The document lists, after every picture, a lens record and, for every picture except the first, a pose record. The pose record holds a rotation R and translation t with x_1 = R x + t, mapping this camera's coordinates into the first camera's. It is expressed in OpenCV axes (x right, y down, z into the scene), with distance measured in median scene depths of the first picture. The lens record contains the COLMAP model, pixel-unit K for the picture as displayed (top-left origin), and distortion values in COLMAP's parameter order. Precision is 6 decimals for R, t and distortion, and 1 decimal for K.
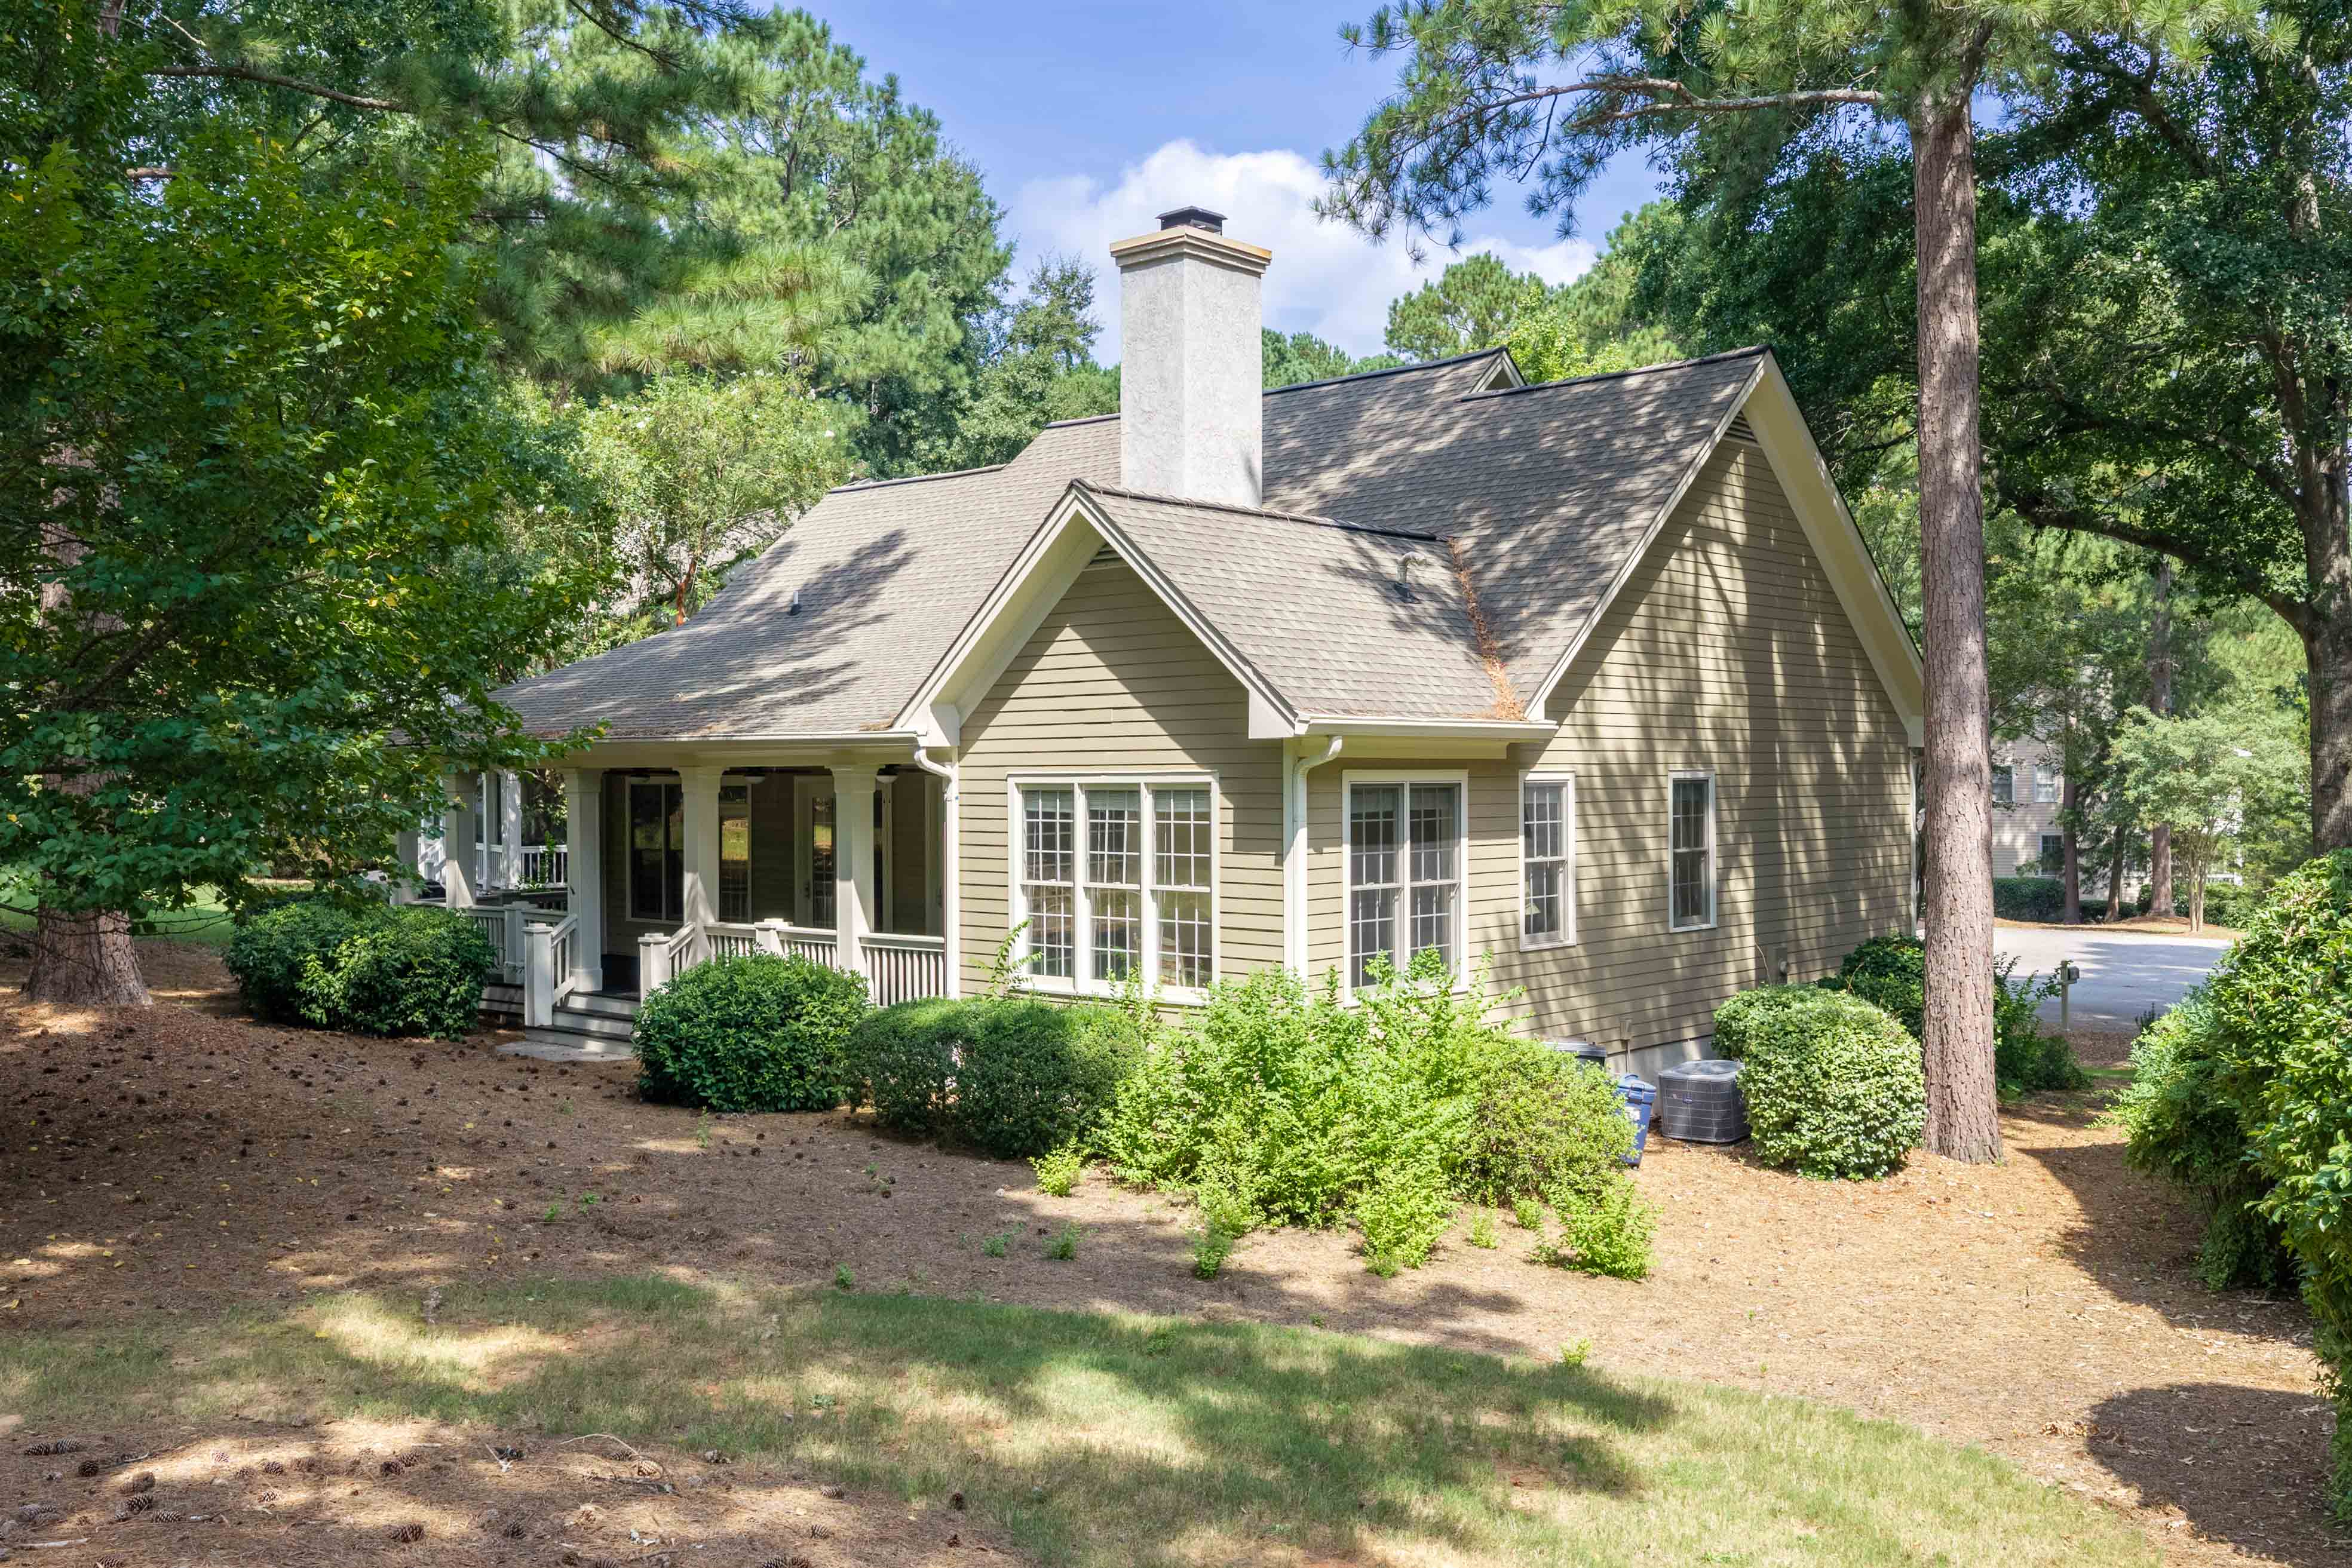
lens RADIAL K [[1957.3, 0, 1177.8], [0, 1957.3, 793.4], [0, 0, 1]] dist [0.018691, -0.038039]
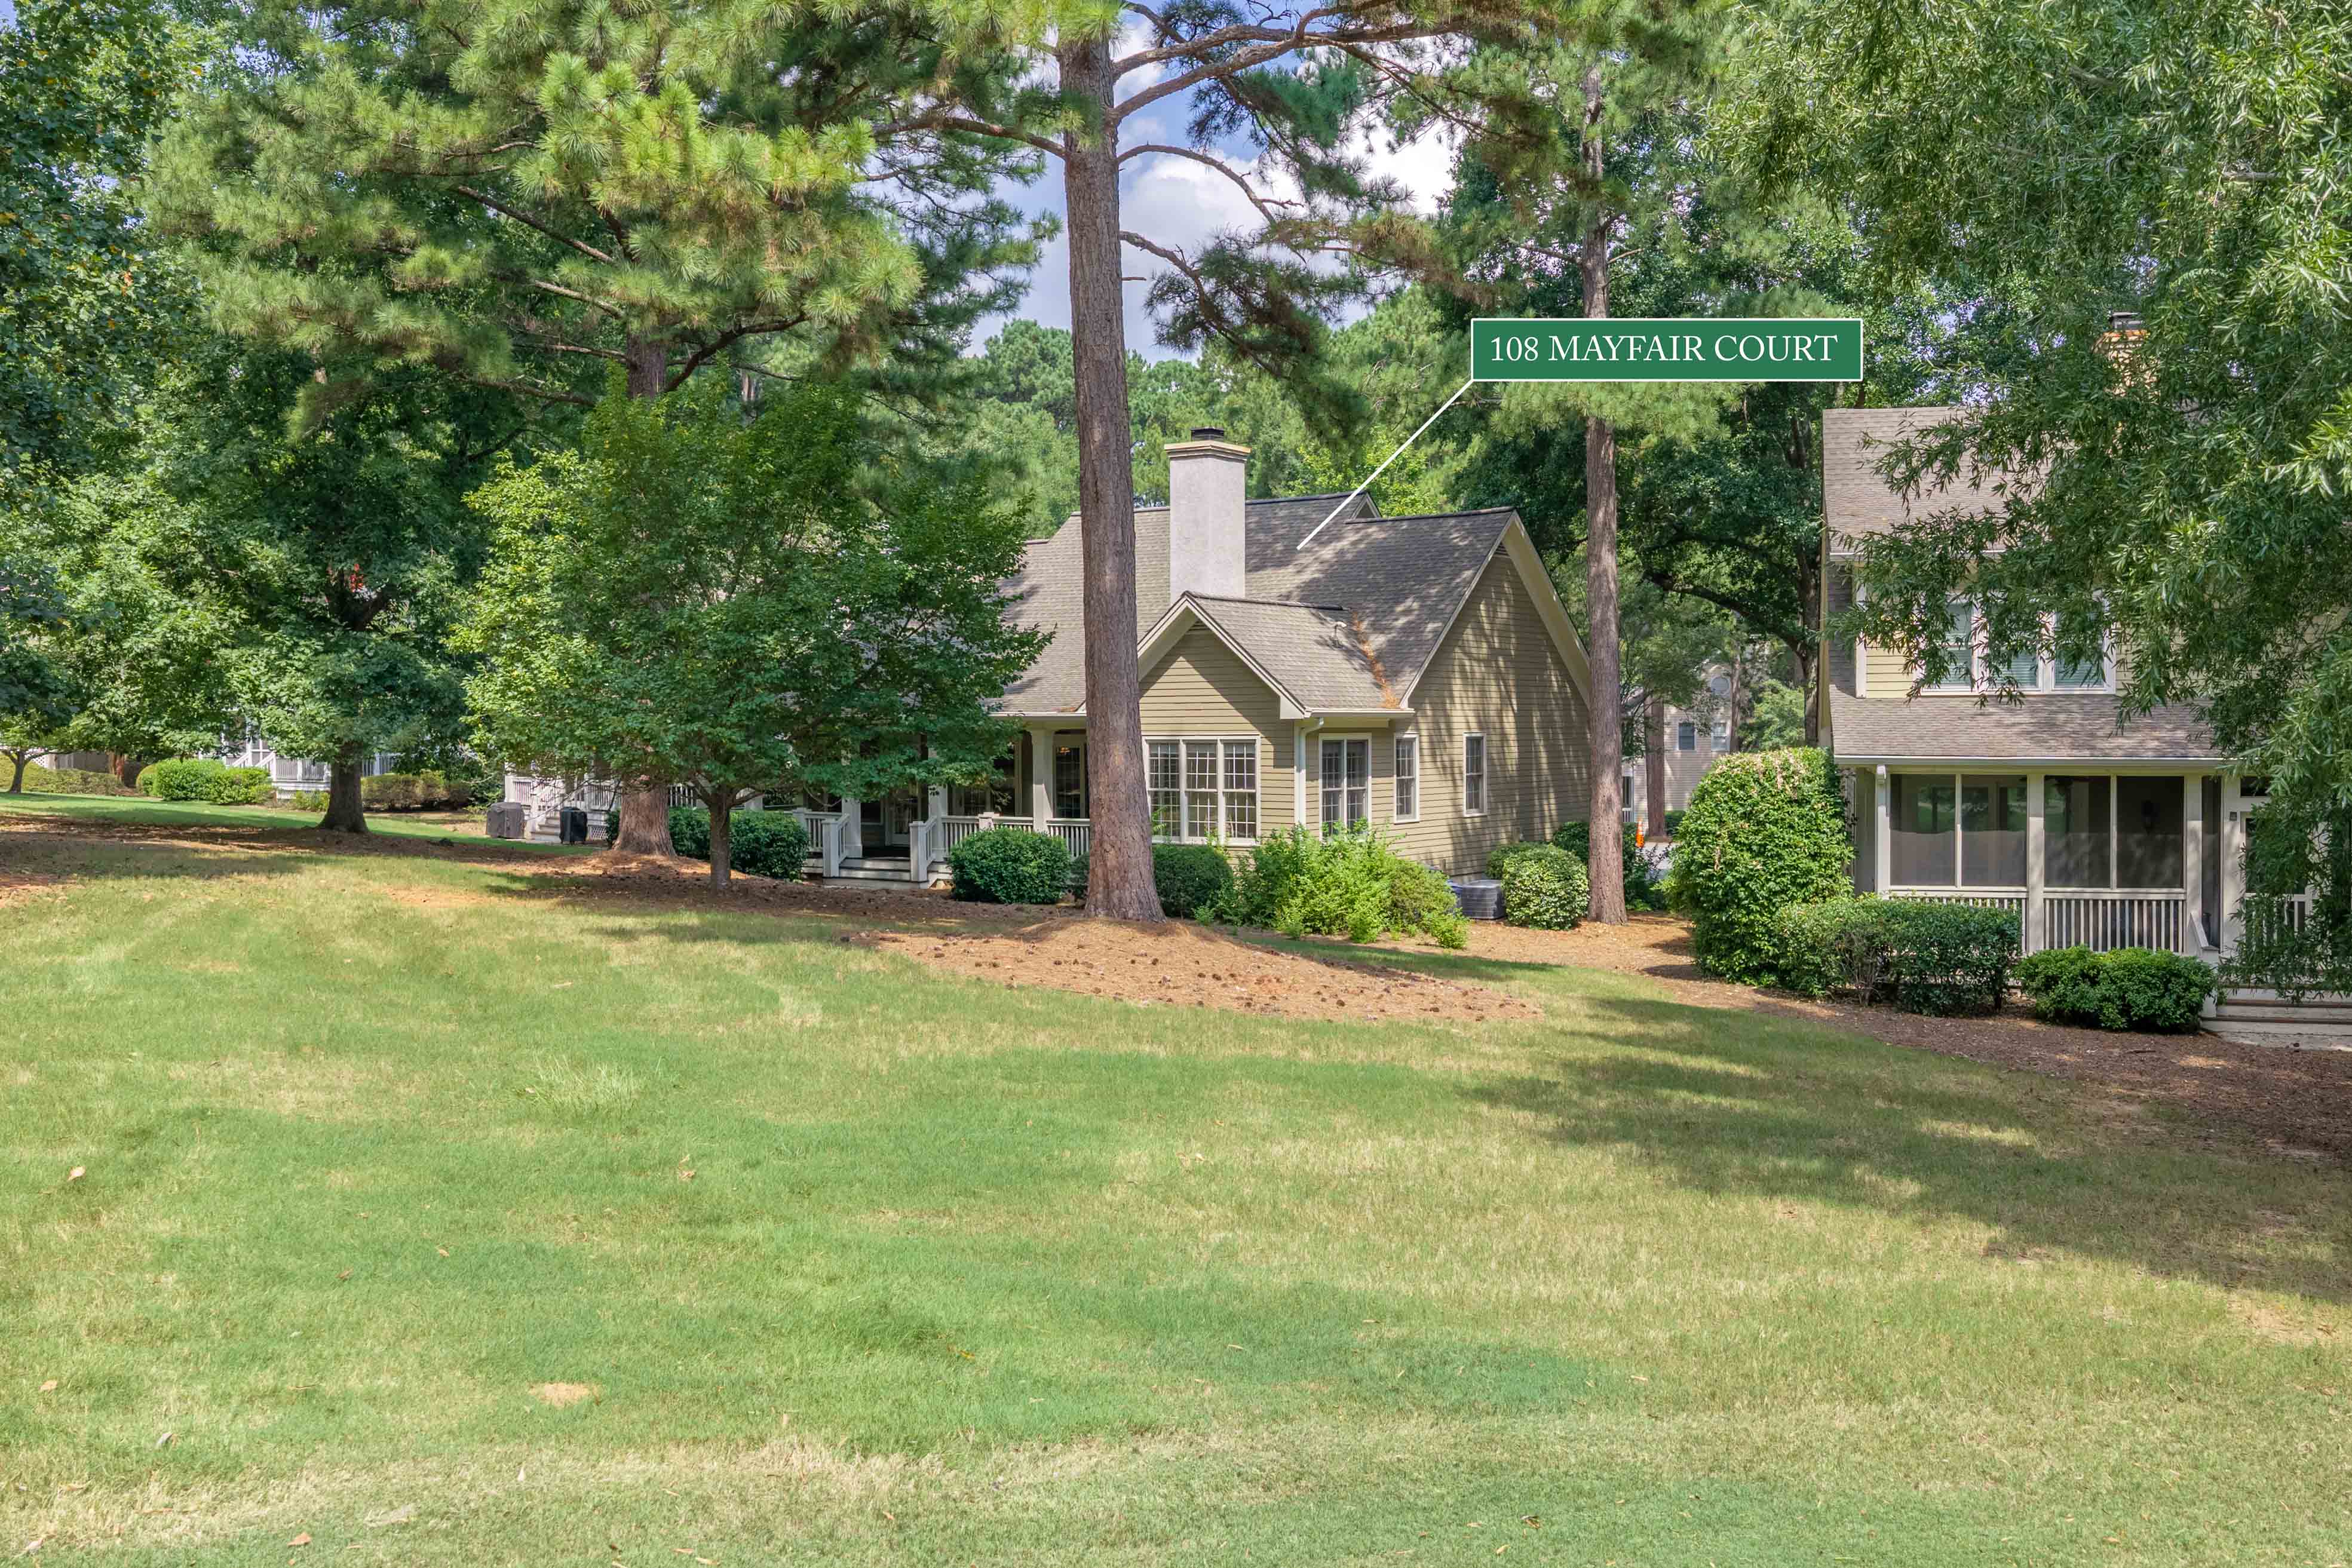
lens RADIAL K [[1957.3, 0, 1175.2], [0, 1957.3, 775.1], [0, 0, 1]] dist [0.018691, -0.038039]
pose [[0.992039, -0.000929, 0.125928, -0.319323], [-0.001168, 0.999862, 0.016577, -0.001673], [-0.125926, -0.016592, 0.991901, -1.017529]]
